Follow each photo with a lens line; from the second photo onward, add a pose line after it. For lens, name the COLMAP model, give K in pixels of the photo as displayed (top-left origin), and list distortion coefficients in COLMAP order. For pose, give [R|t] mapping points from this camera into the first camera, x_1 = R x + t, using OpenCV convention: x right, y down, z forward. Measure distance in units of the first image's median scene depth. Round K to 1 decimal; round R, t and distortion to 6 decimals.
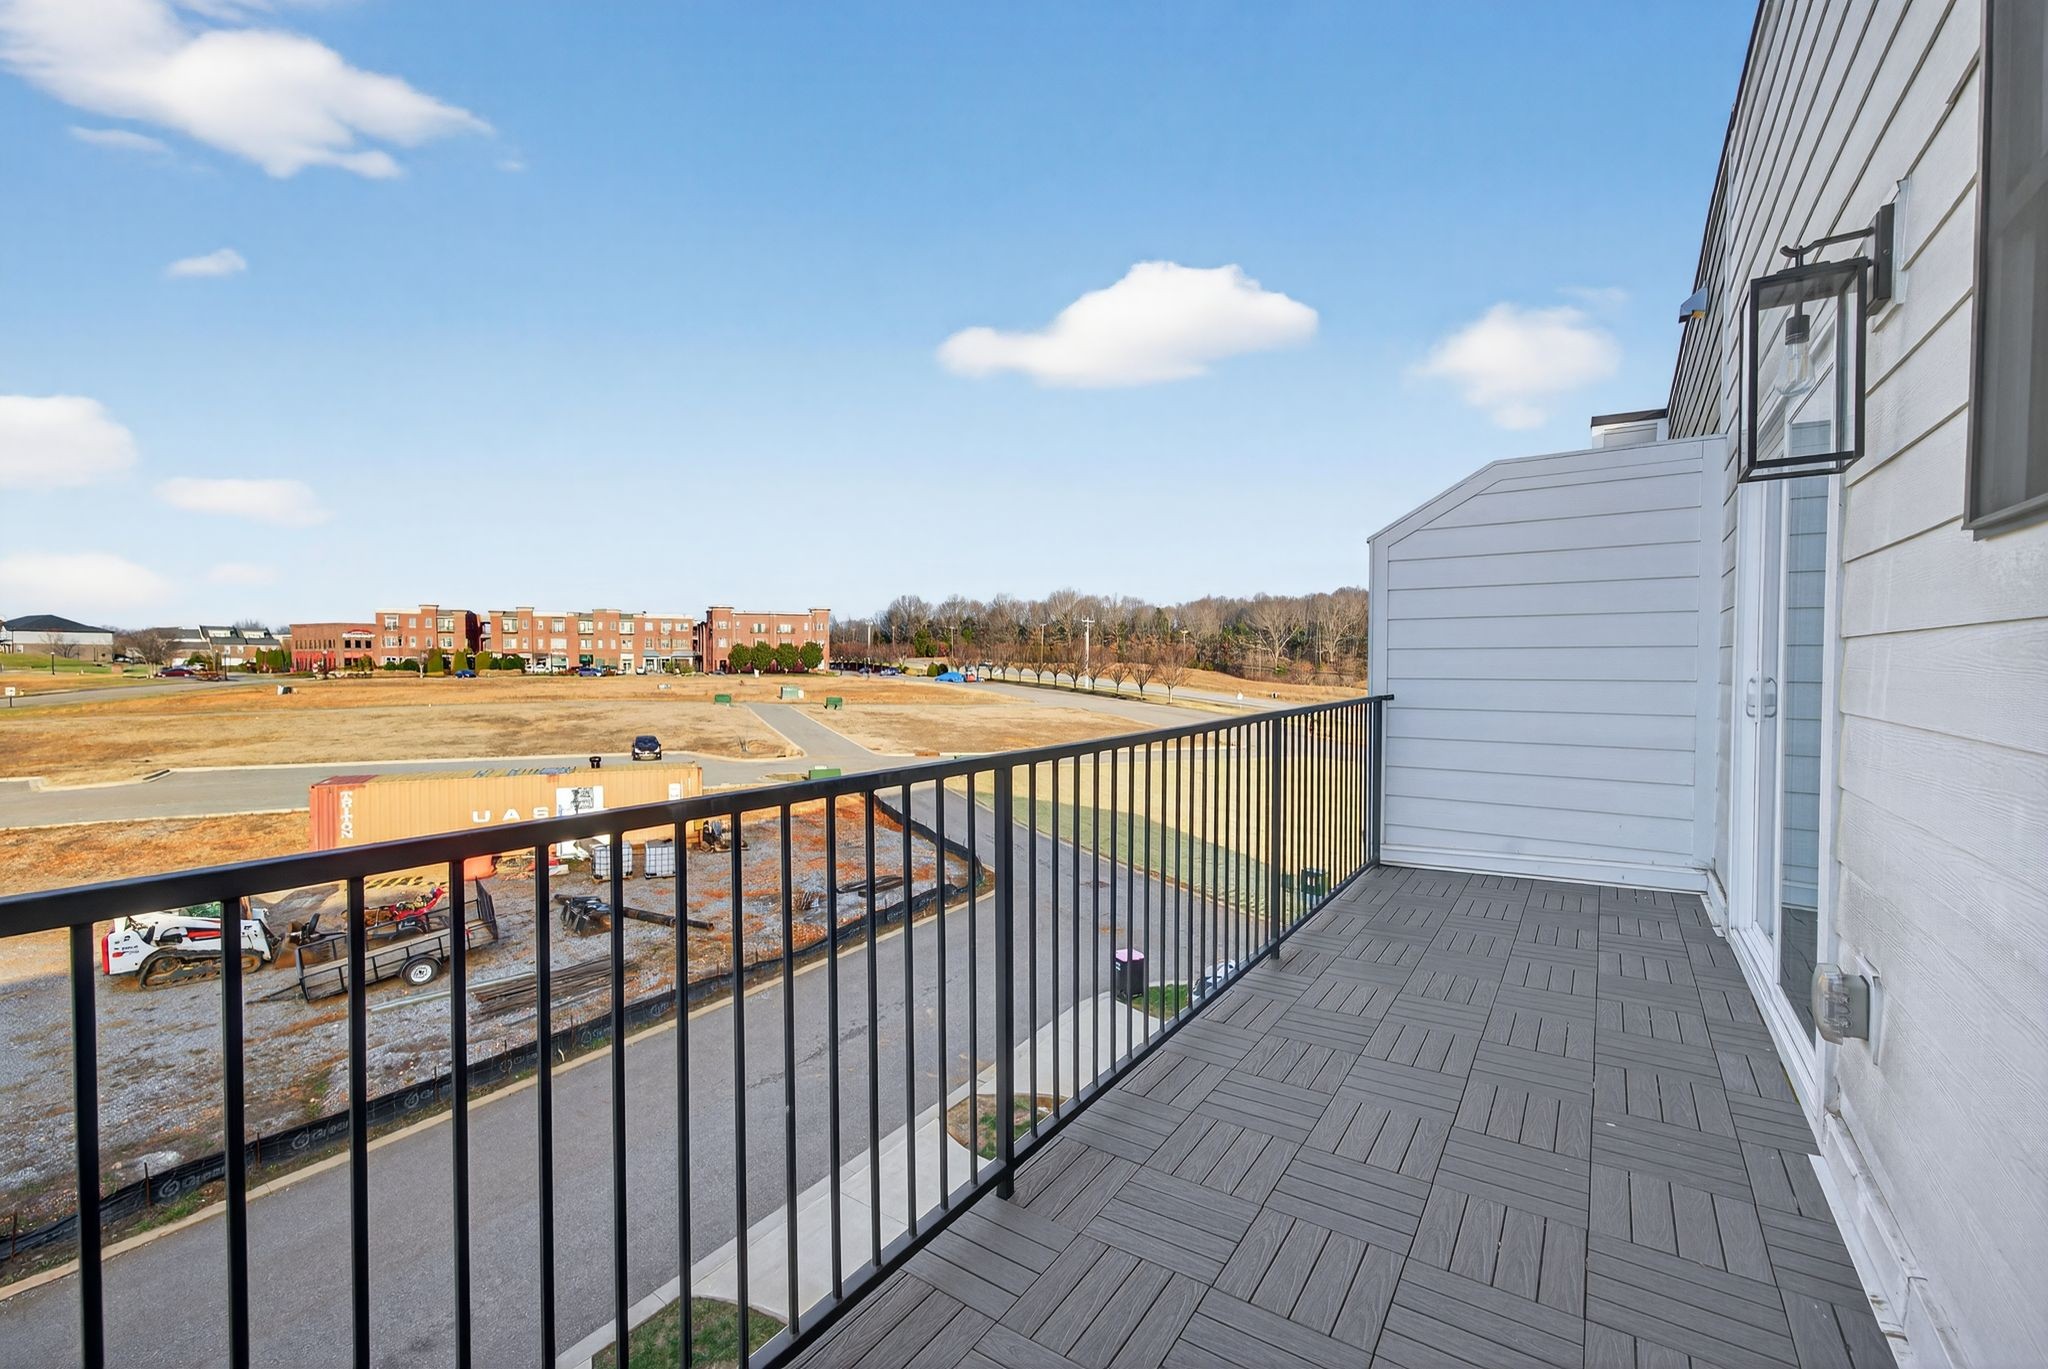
lens RADIAL K [[854.5, 0, 1018.4], [0, 854.5, 687.0], [0, 0, 1]] dist [0.000870, 0.000328]
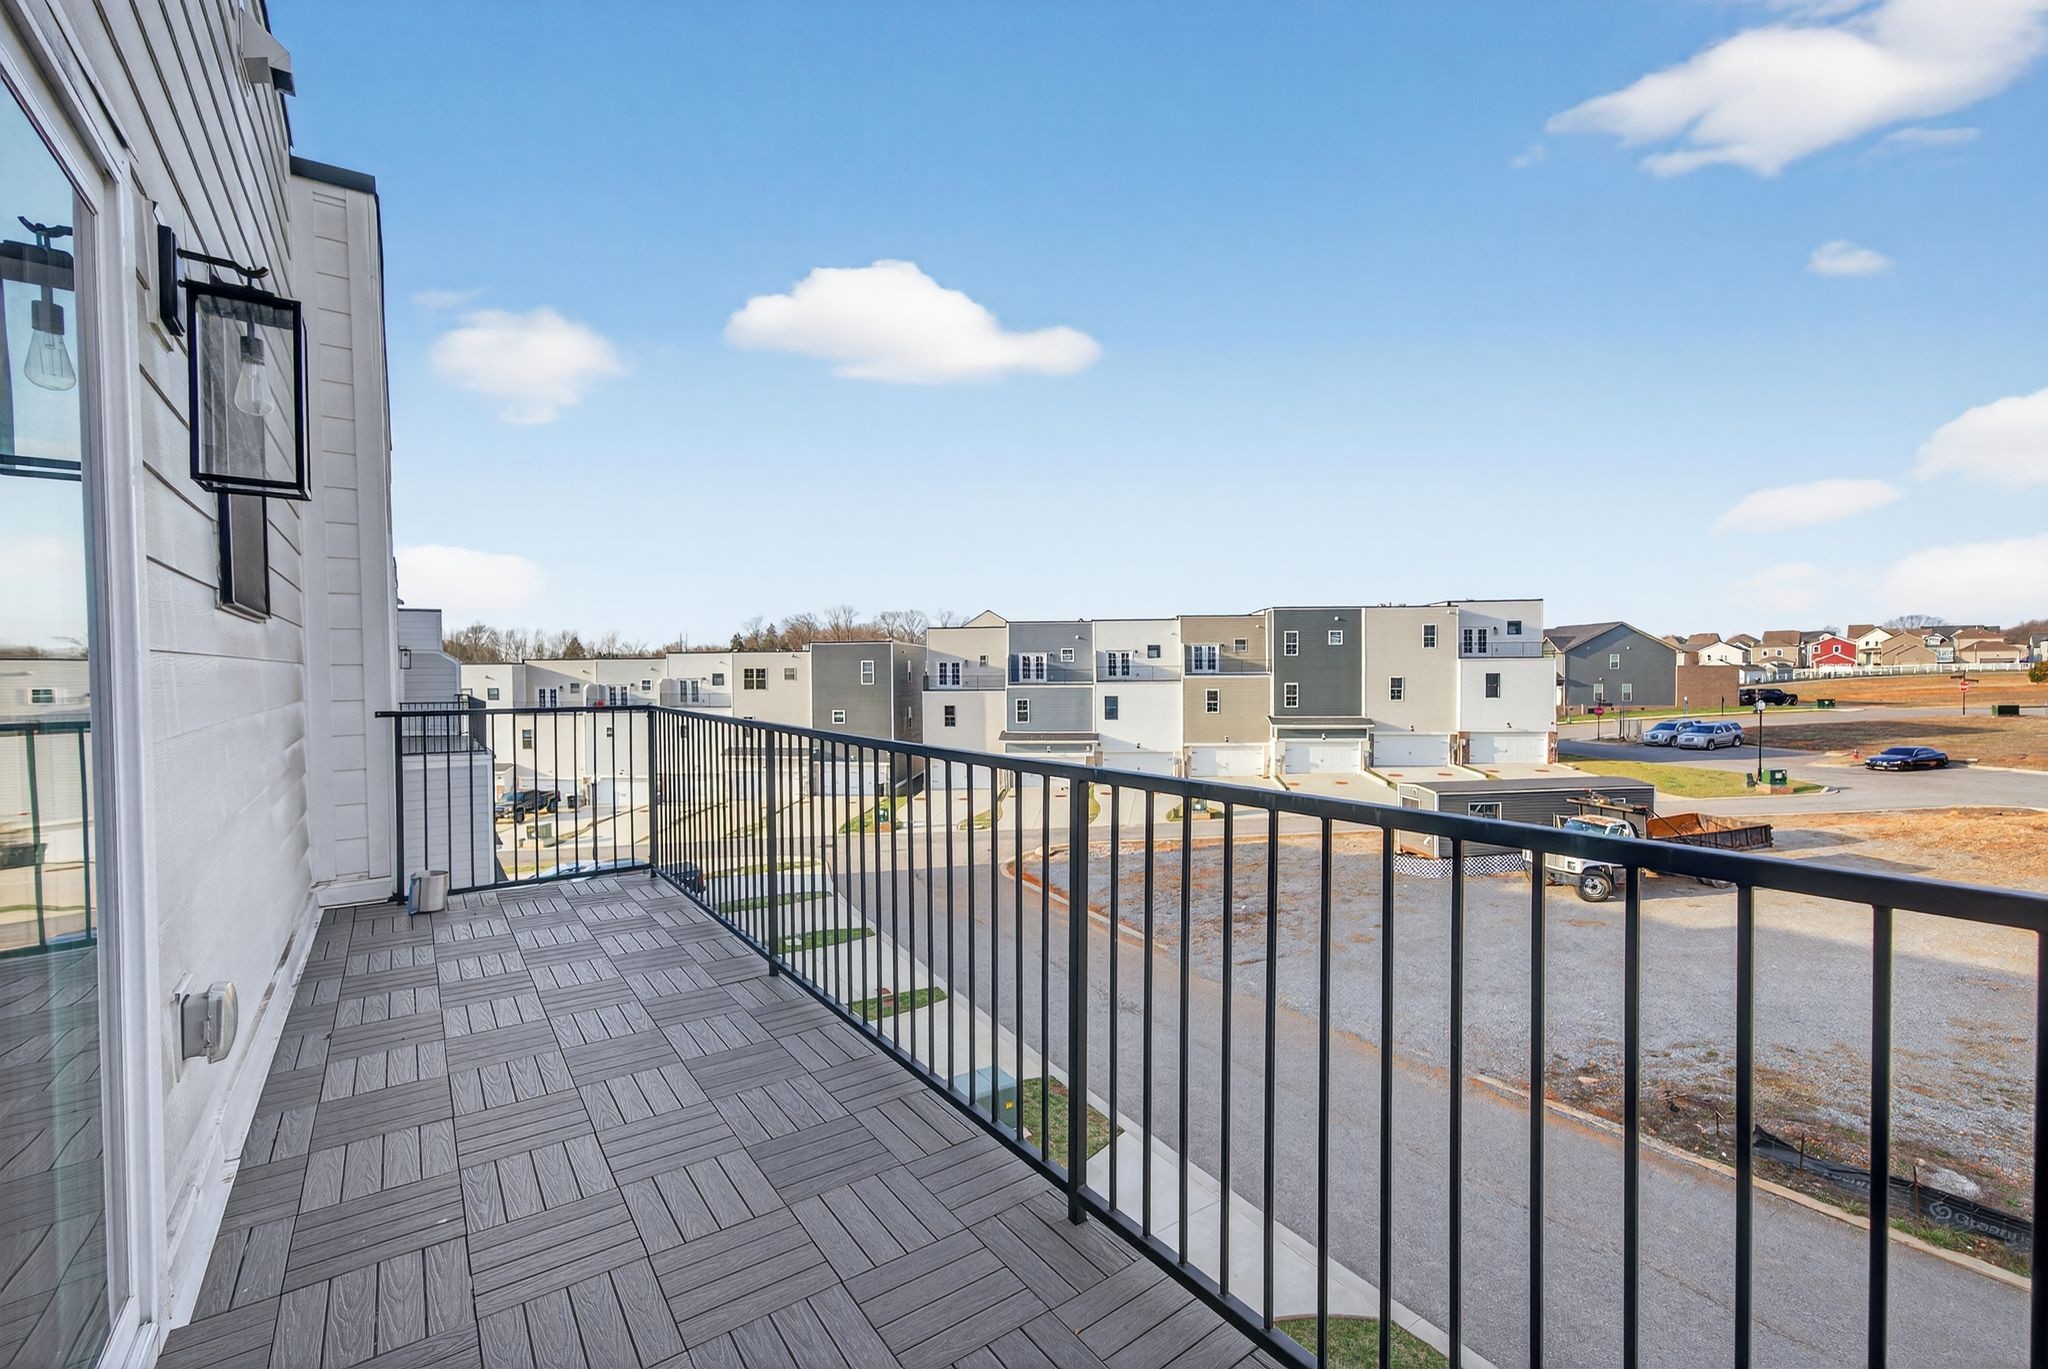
lens RADIAL K [[854.5, 0, 1018.4], [0, 854.5, 687.0], [0, 0, 1]] dist [0.000870, 0.000328]
pose [[-0.353486, 0.021410, -0.935195, 0.298255], [-0.013843, 0.999509, 0.028114, -0.011204], [0.935338, 0.022884, -0.353016, 0.432214]]
